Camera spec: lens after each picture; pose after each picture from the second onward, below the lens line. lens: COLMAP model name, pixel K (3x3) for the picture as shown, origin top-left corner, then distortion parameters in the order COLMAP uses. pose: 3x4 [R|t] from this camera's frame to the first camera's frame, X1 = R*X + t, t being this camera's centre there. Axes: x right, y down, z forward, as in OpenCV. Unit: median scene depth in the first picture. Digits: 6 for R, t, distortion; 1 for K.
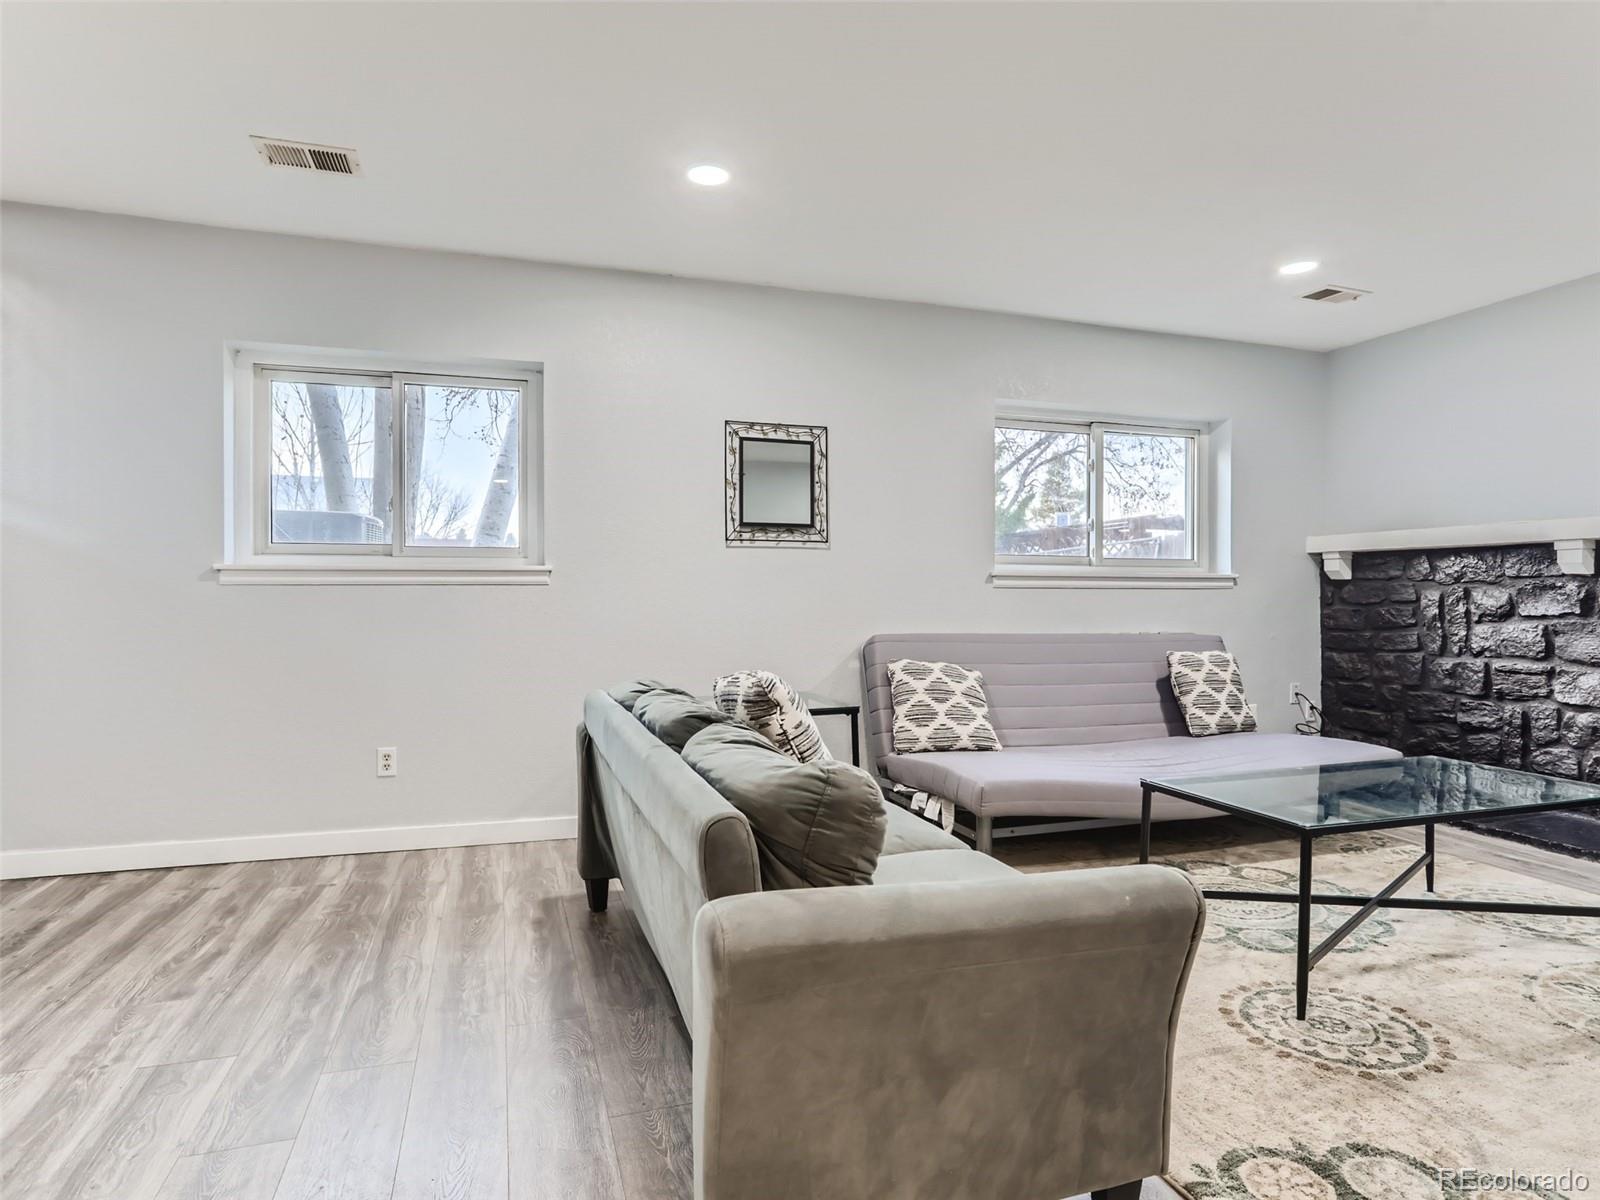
lens RADIAL K [[900.7, 0, 808.4], [0, 900.7, 598.9], [0, 0, 1]] dist [-0.034010, 0.027038]
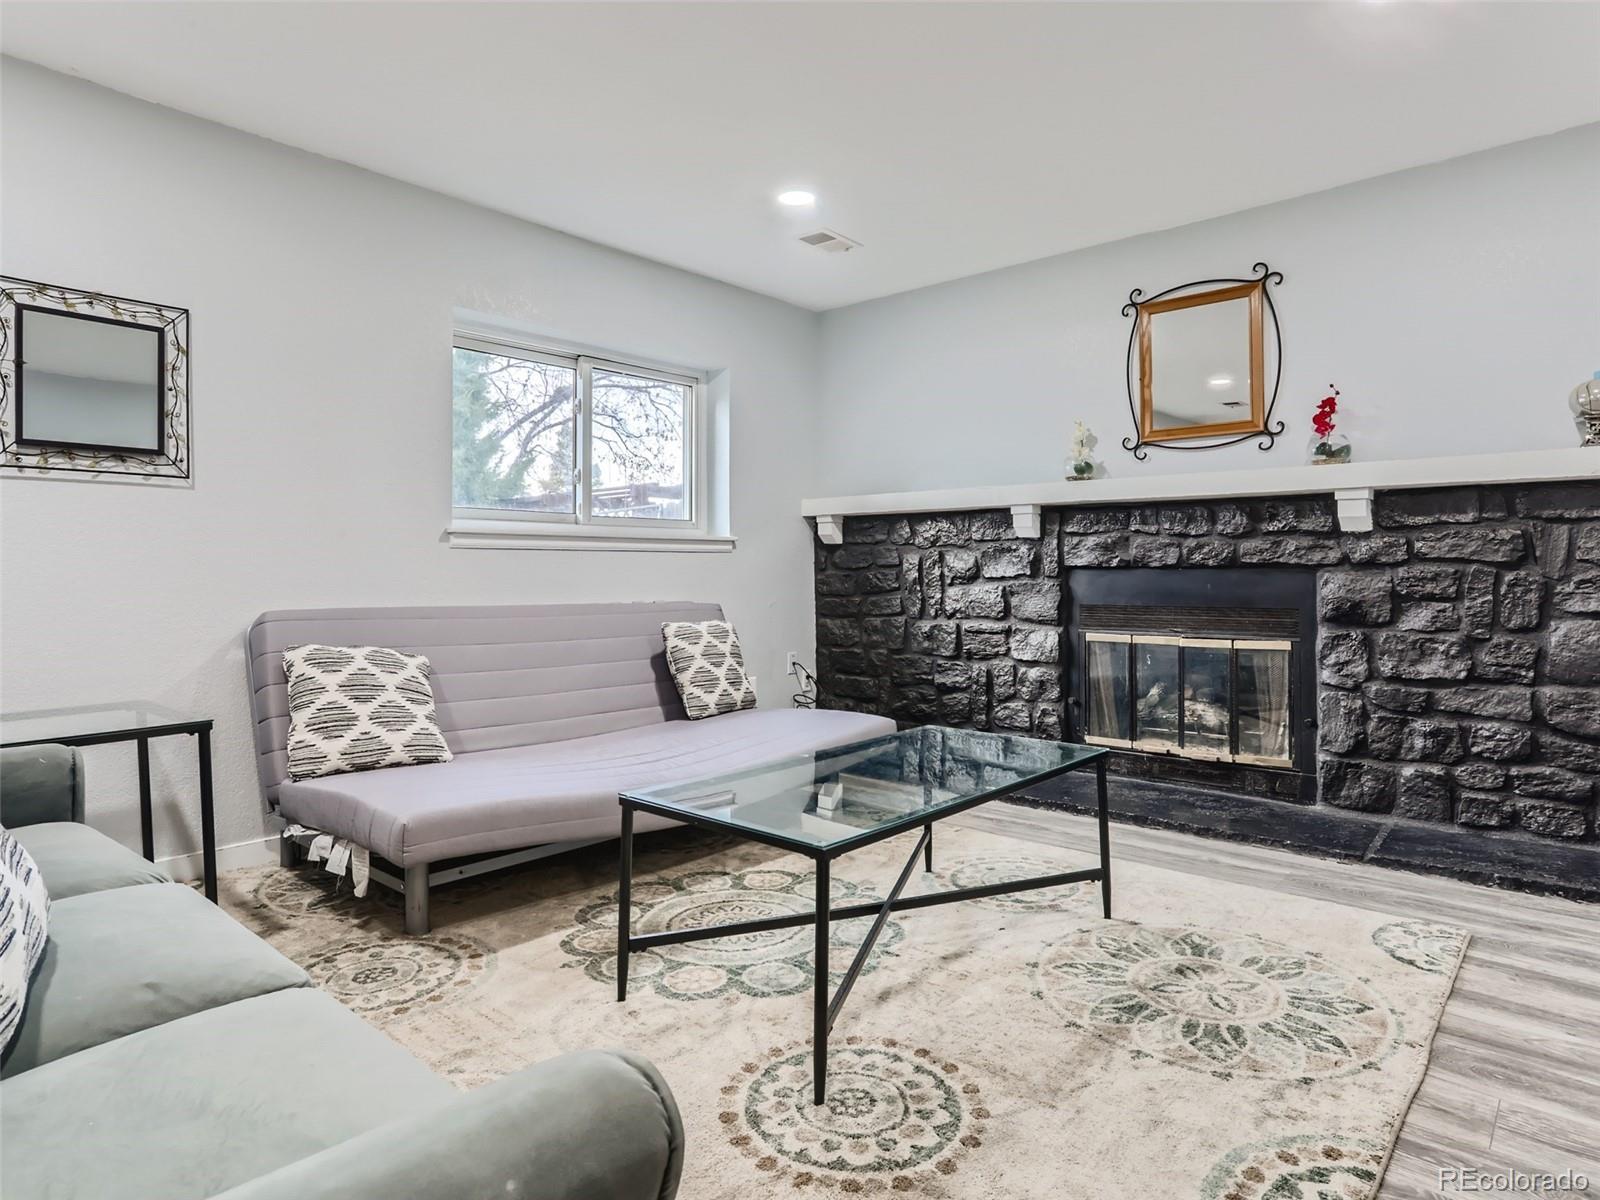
lens RADIAL K [[900.7, 0, 808.4], [0, 900.7, 598.9], [0, 0, 1]] dist [-0.034010, 0.027038]
pose [[0.864475, -0.017919, 0.502357, 0.094385], [0.005420, 0.999639, 0.026329, 0.014842], [-0.502647, -0.020038, 0.864259, 0.196376]]
